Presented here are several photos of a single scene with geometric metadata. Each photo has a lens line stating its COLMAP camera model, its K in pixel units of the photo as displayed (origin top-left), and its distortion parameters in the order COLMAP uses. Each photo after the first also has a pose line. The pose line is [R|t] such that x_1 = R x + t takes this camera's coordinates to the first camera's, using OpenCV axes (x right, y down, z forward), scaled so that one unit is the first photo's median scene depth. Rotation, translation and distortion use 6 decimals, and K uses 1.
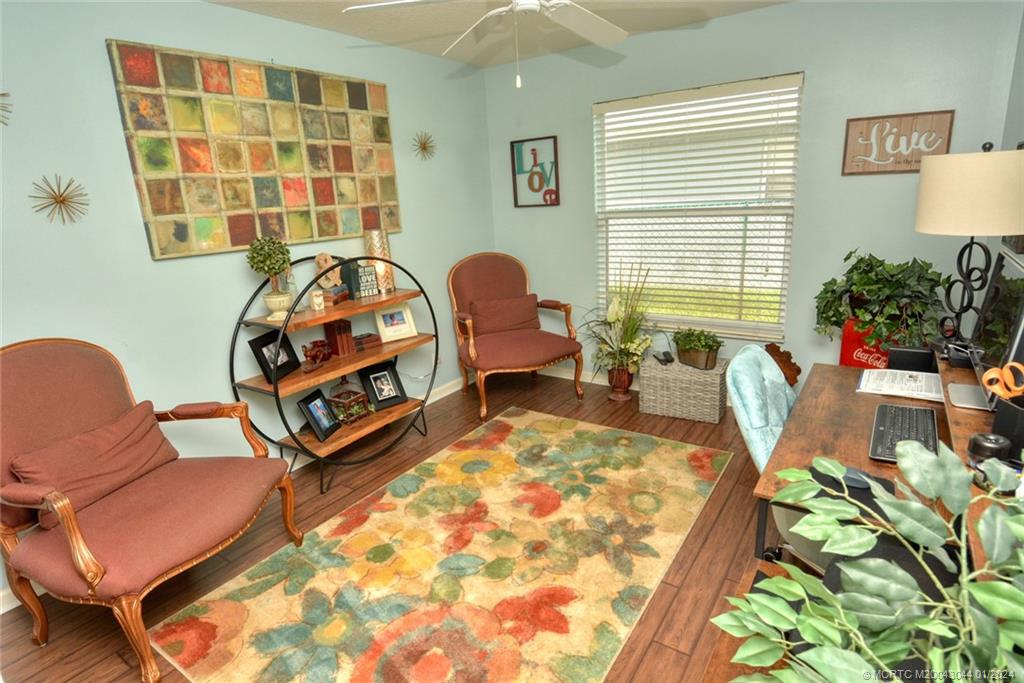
lens RADIAL K [[542.8, 0, 511.5], [0, 542.8, 340.1], [0, 0, 1]] dist [-0.010965, -0.003146]
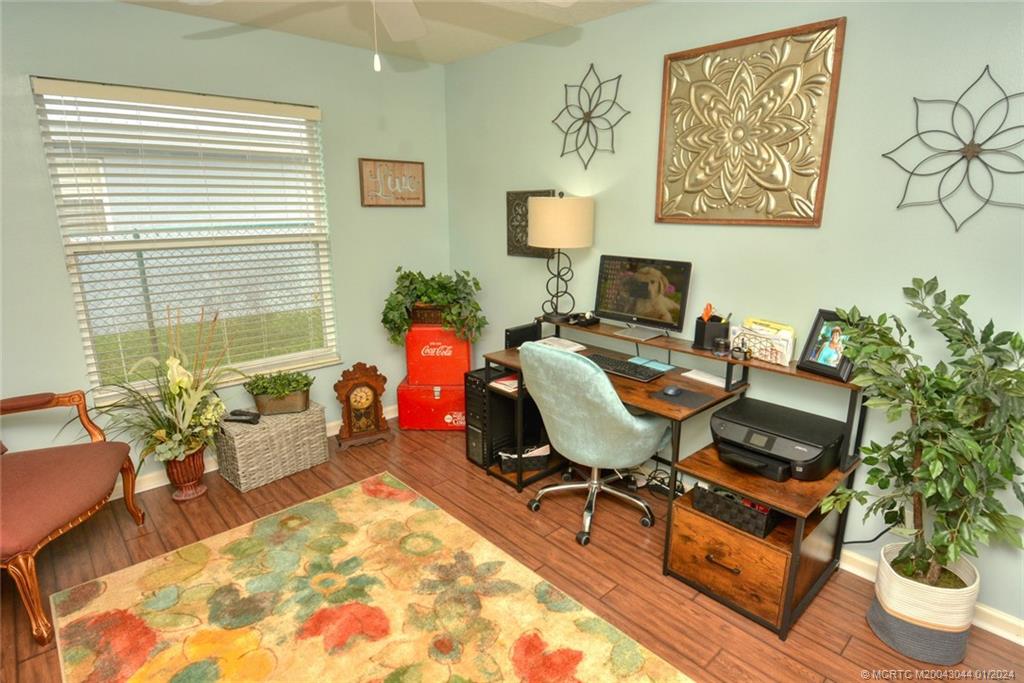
lens RADIAL K [[542.8, 0, 512.6], [0, 542.8, 339.9], [0, 0, 1]] dist [-0.010965, -0.003146]
pose [[0.208102, -0.186511, 0.960160, -0.492277], [0.242826, 0.960770, 0.134000, -0.112397], [-0.947486, 0.205266, 0.245228, 0.485408]]
